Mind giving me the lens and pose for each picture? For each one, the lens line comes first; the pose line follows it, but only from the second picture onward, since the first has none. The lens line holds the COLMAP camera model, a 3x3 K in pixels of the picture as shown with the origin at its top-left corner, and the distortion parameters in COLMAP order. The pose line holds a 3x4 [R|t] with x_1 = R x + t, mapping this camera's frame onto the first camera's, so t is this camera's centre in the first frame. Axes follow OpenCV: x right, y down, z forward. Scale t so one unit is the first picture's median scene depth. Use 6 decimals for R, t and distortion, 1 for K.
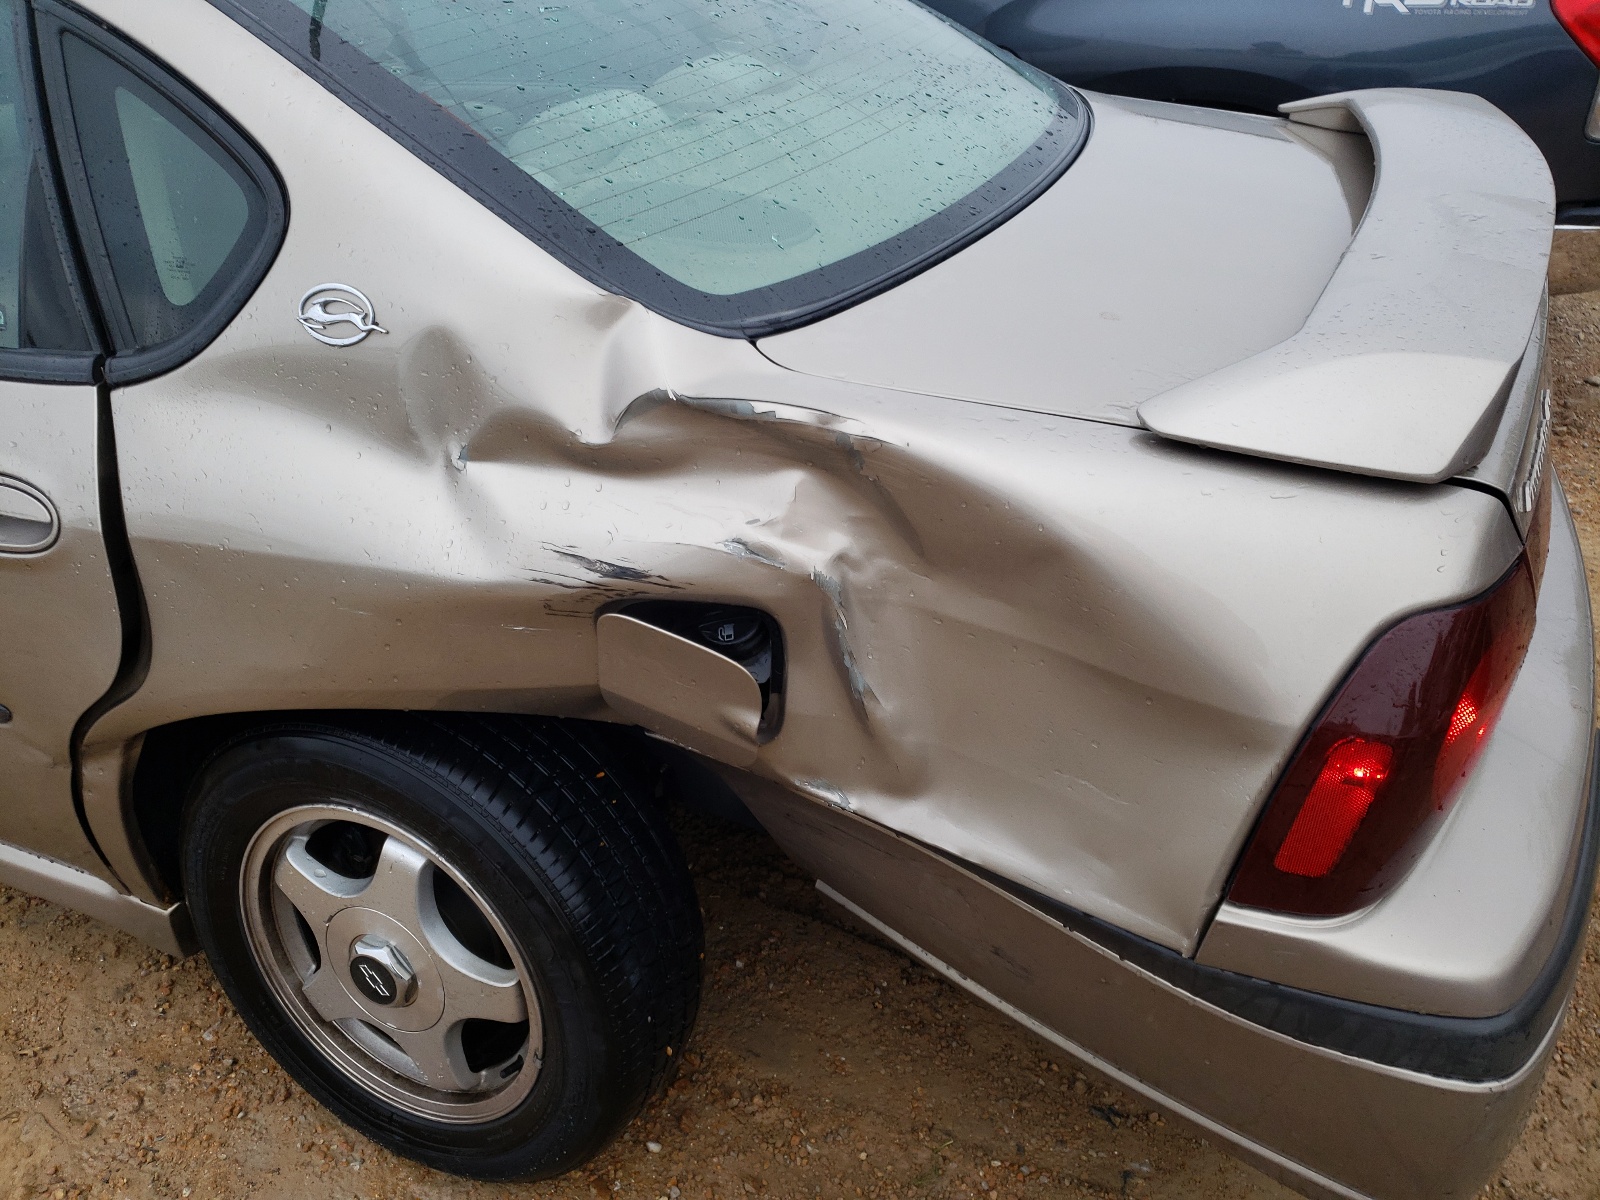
lens RADIAL K [[1258.1, 0, 800.0], [0, 1258.1, 600.0], [0, 0, 1]] dist [-0.037766, 0.079867]
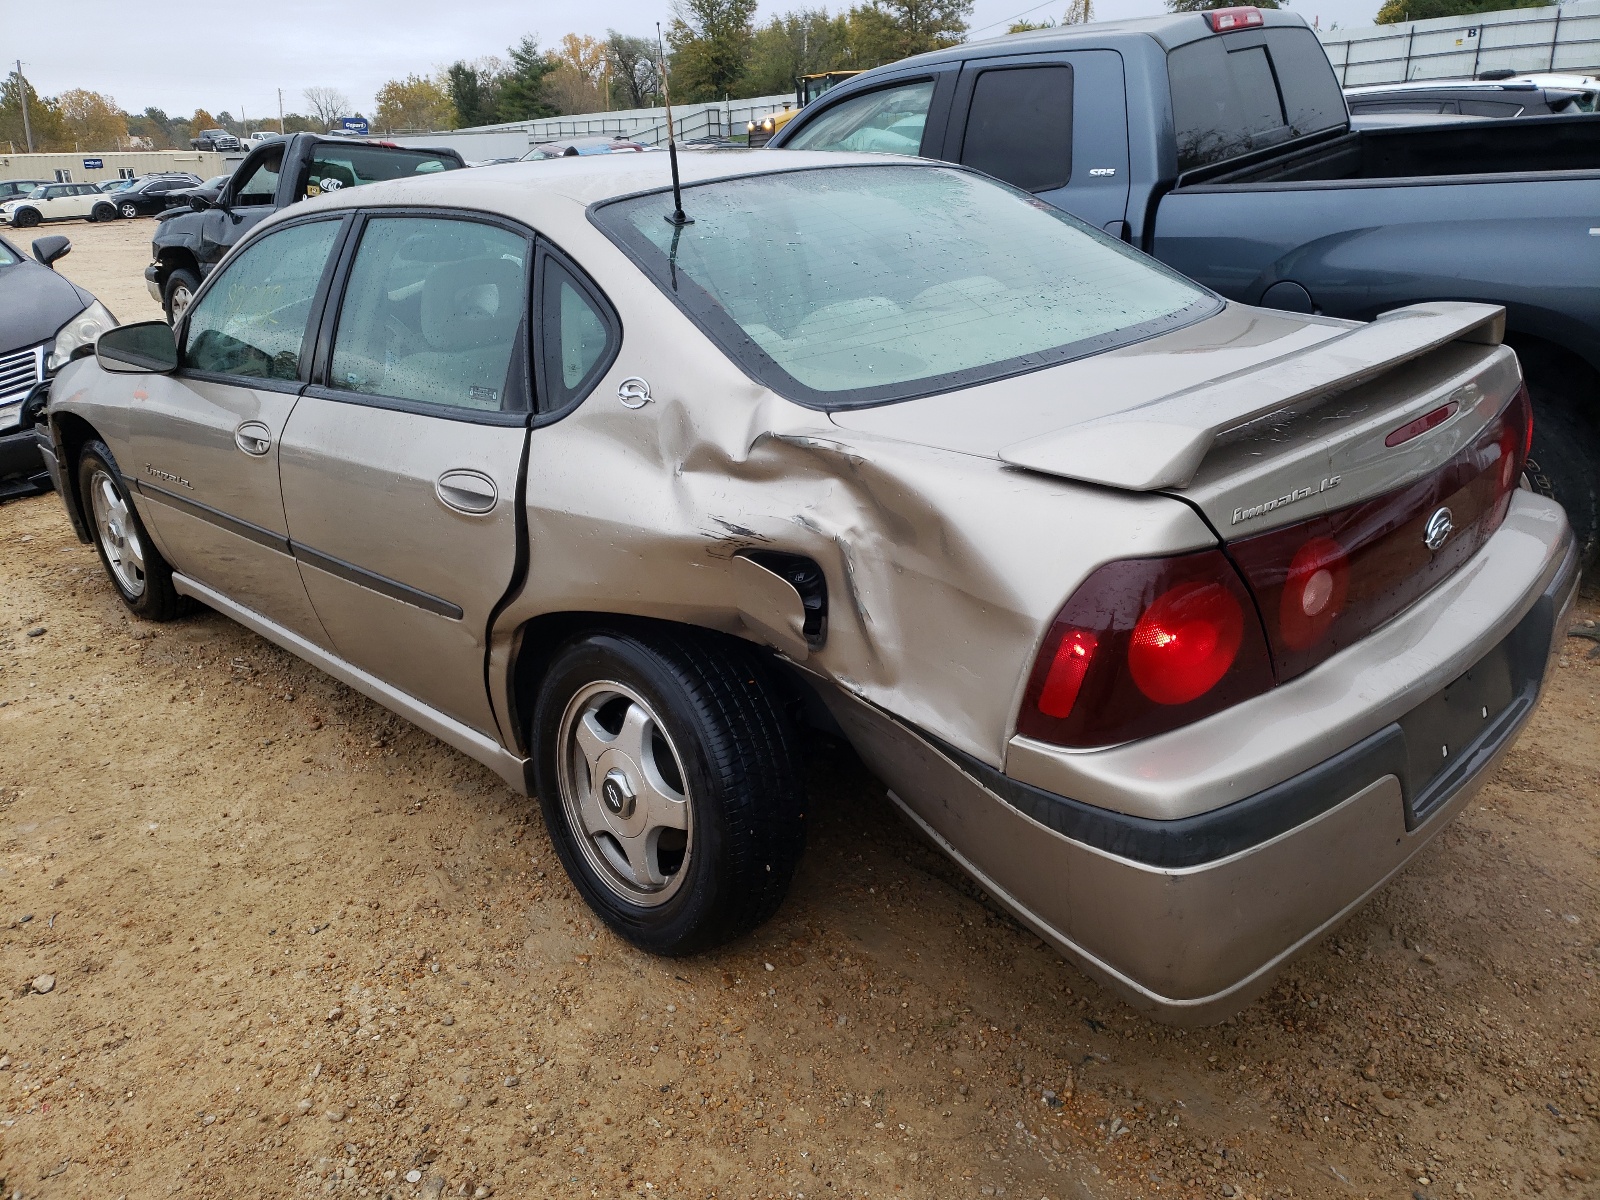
lens RADIAL K [[1198.4, 0, 792.1], [0, 1198.4, 607.2], [0, 0, 1]] dist [0.064521, -0.000882]
pose [[0.926974, 0.103954, -0.360435, 0.515297], [-0.160656, 0.978274, -0.131031, 0.276707], [0.338983, 0.179368, 0.923535, -0.523816]]
